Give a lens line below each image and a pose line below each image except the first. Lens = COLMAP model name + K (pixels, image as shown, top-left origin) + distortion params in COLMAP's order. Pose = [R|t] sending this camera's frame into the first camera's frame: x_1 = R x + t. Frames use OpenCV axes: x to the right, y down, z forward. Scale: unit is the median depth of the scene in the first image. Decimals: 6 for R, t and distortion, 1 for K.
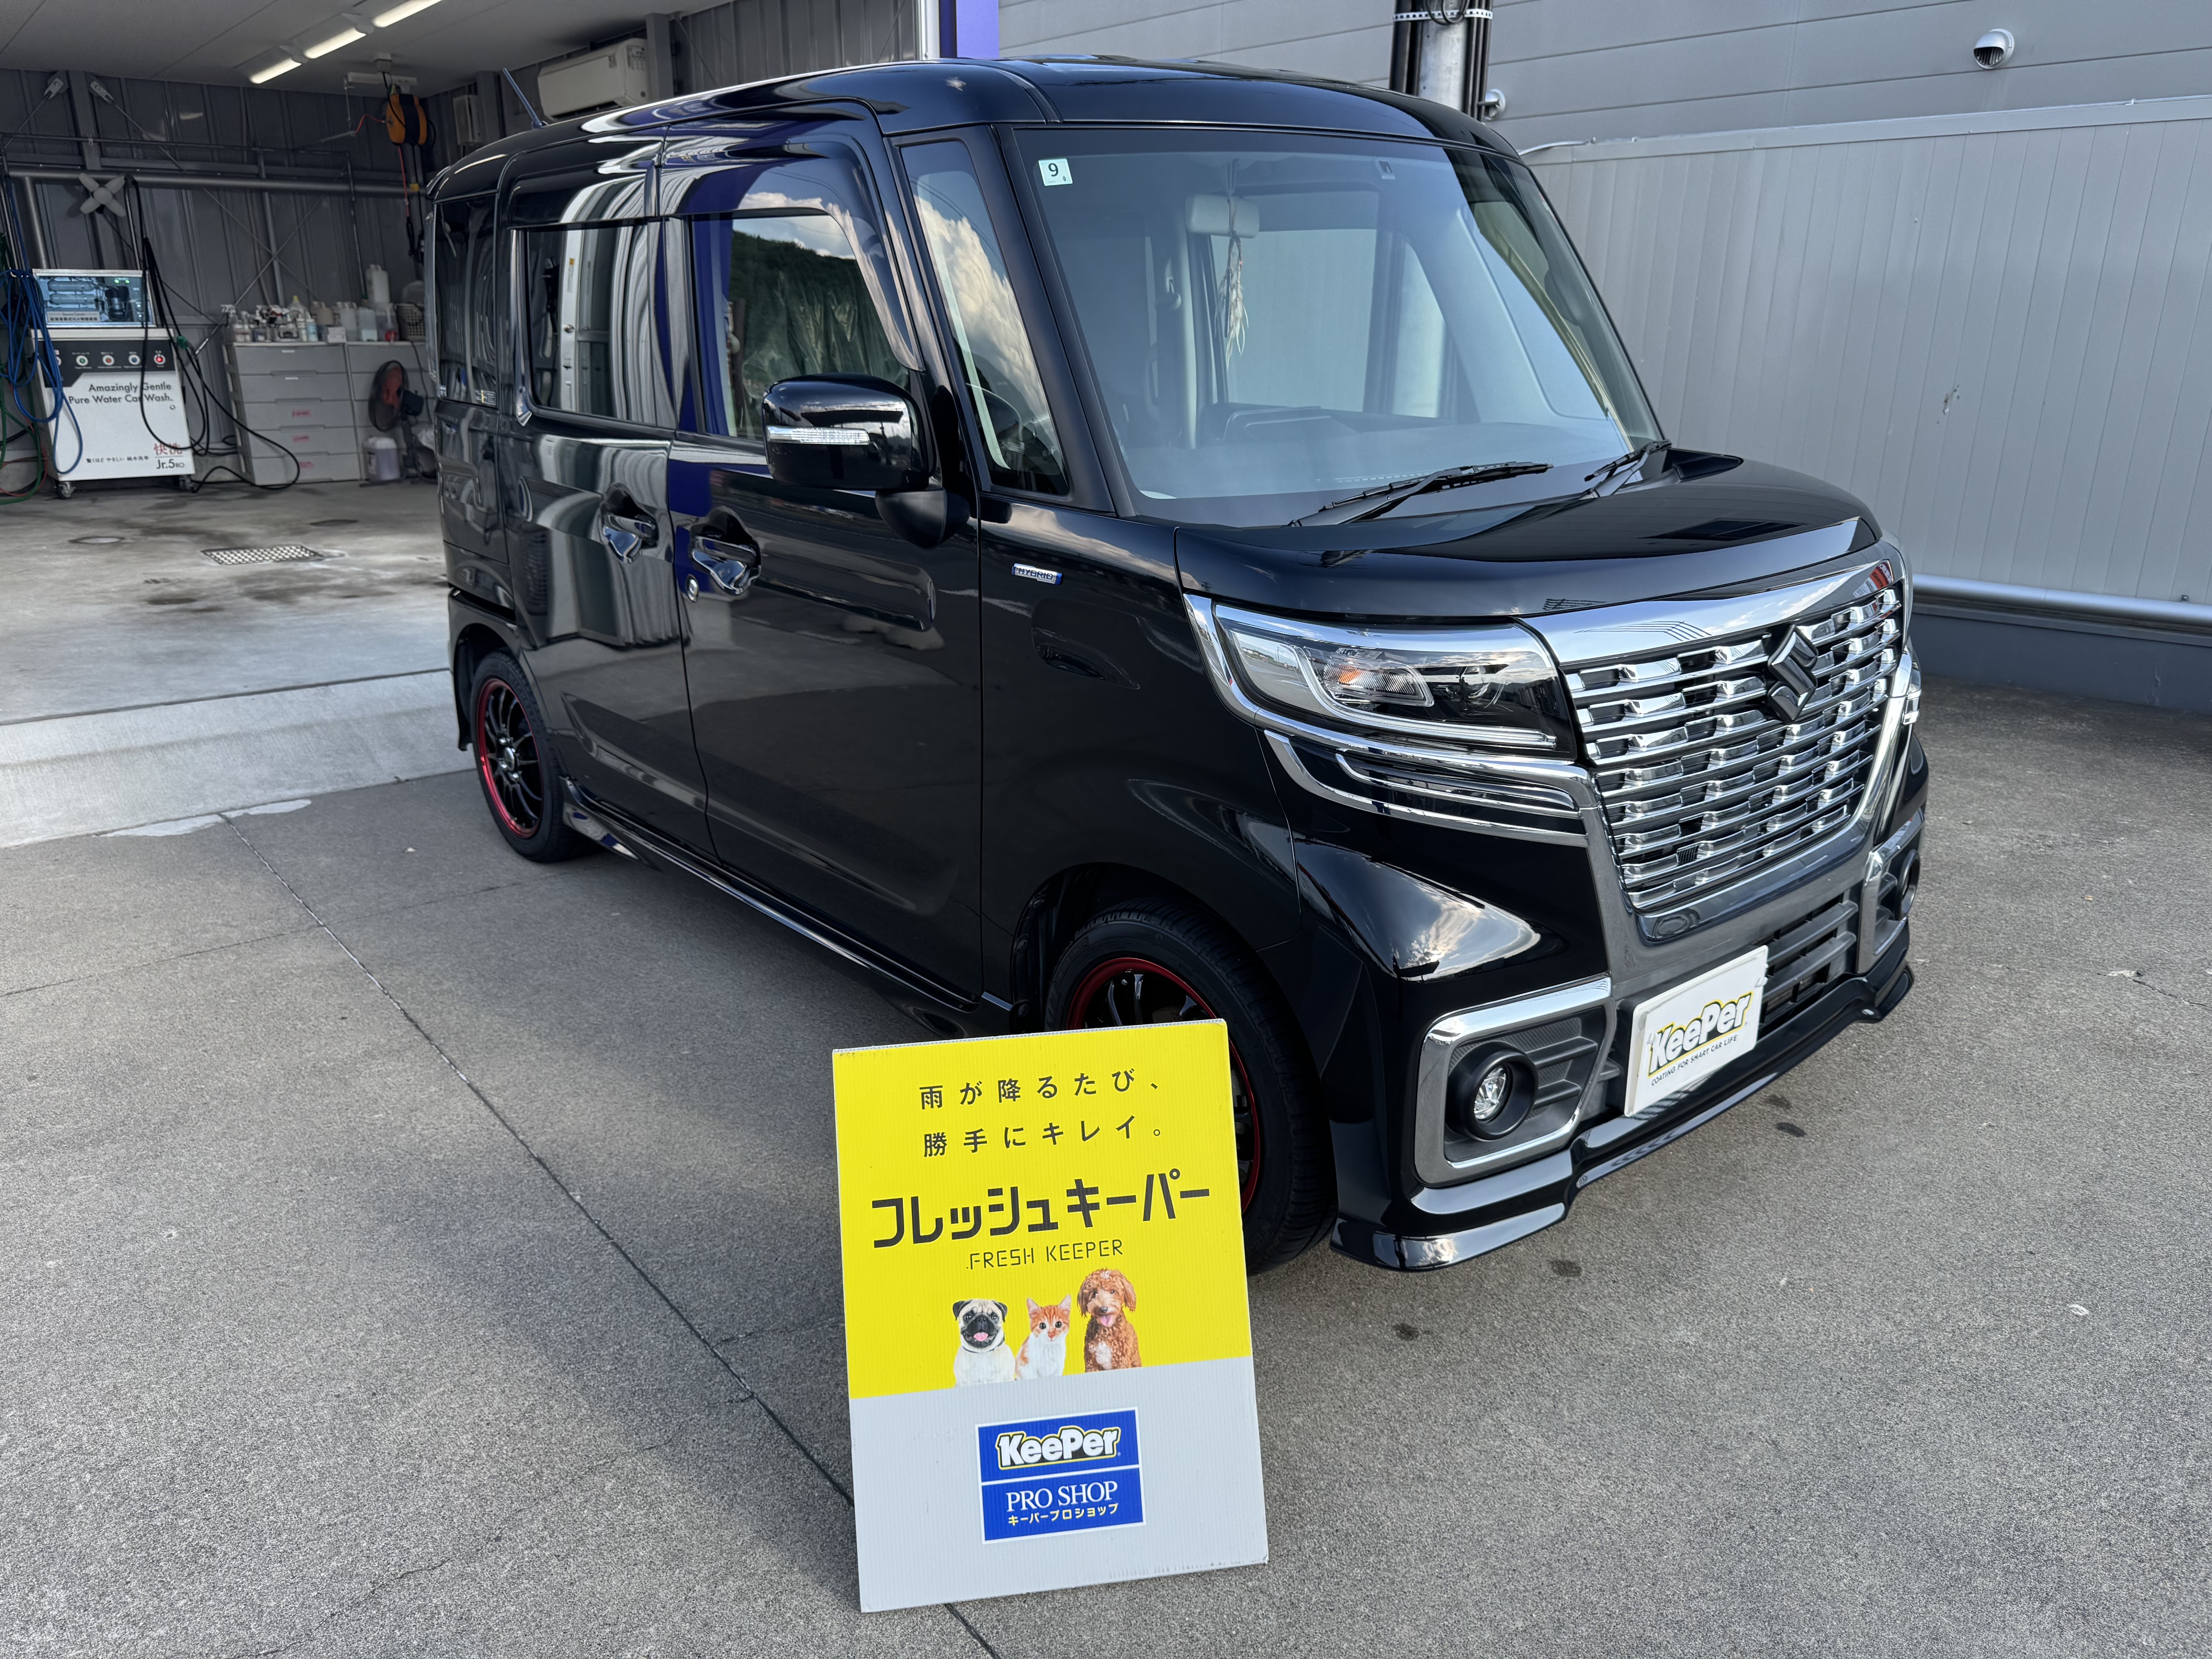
lens RADIAL K [[1570.8, 0, 1106.0], [0, 1570.8, 829.5], [0, 0, 1]] dist [-0.000111, -0.004462]
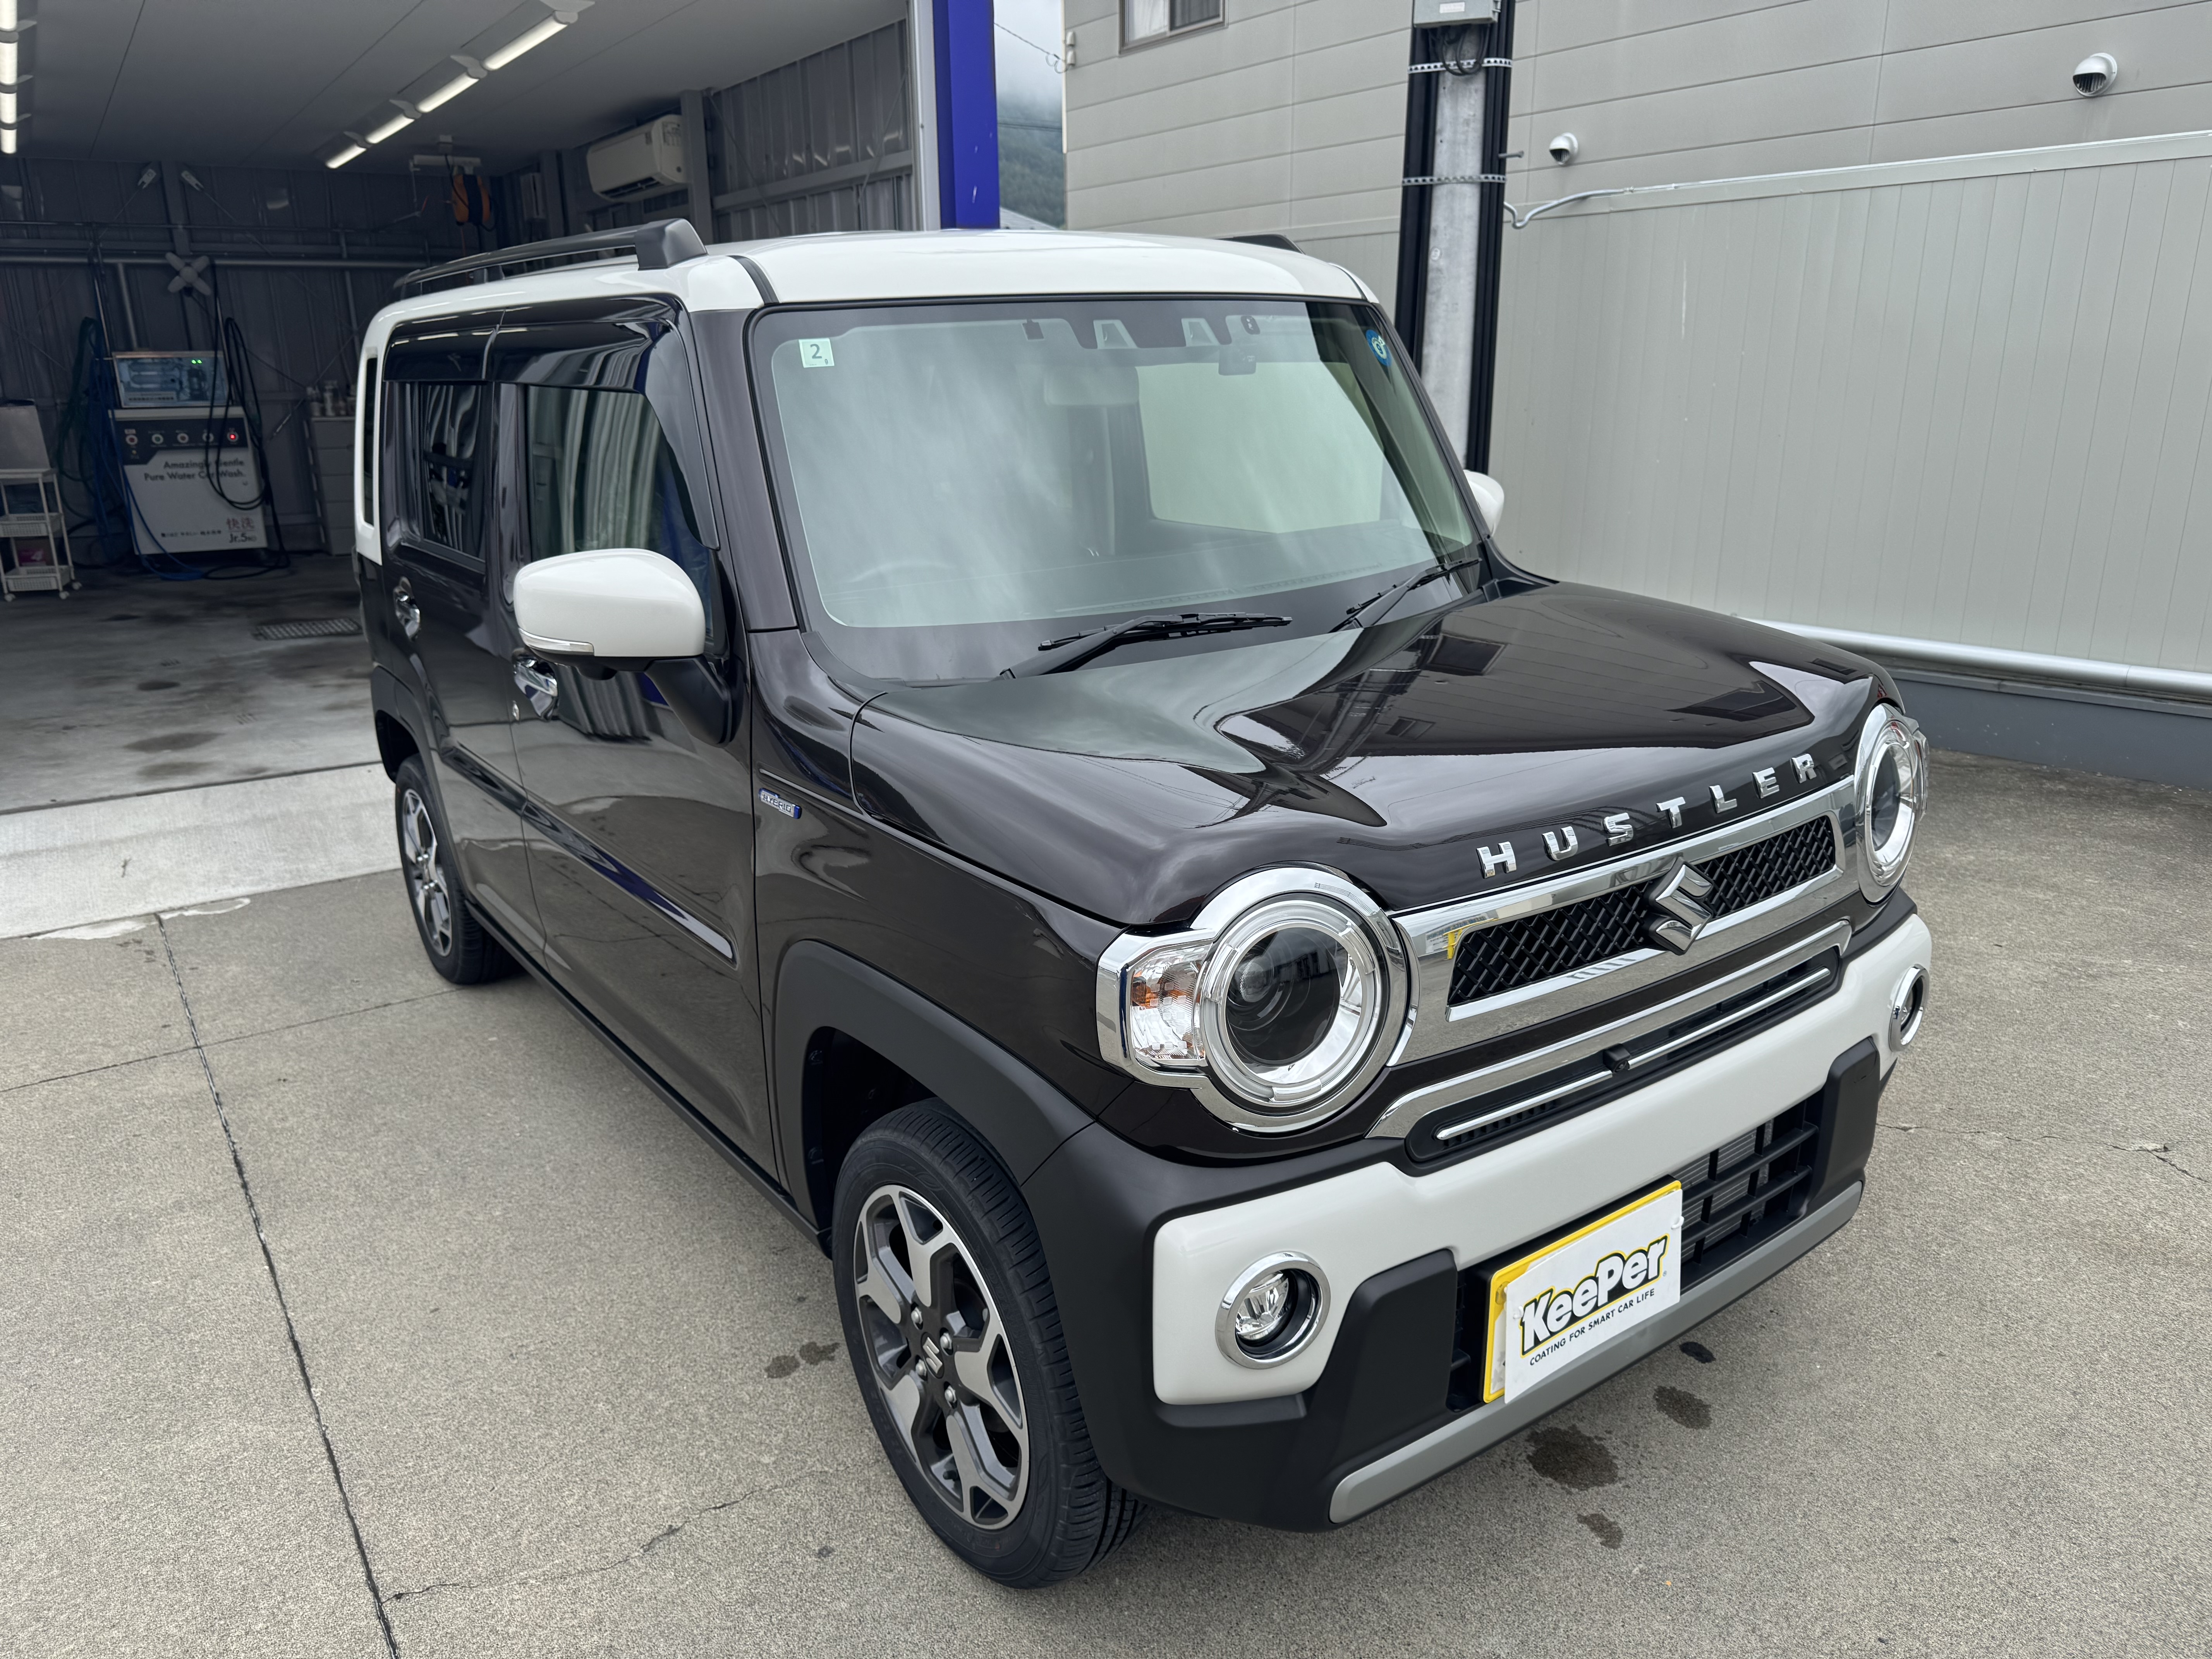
lens RADIAL K [[1569.3, 0, 1095.7], [0, 1569.3, 823.7], [0, 0, 1]] dist [-0.001414, -0.001677]
pose [[0.996427, 0.003962, -0.084367, 0.150266], [-0.006457, 0.999549, -0.029321, -0.058526], [0.084213, 0.029761, 0.996003, 0.092963]]
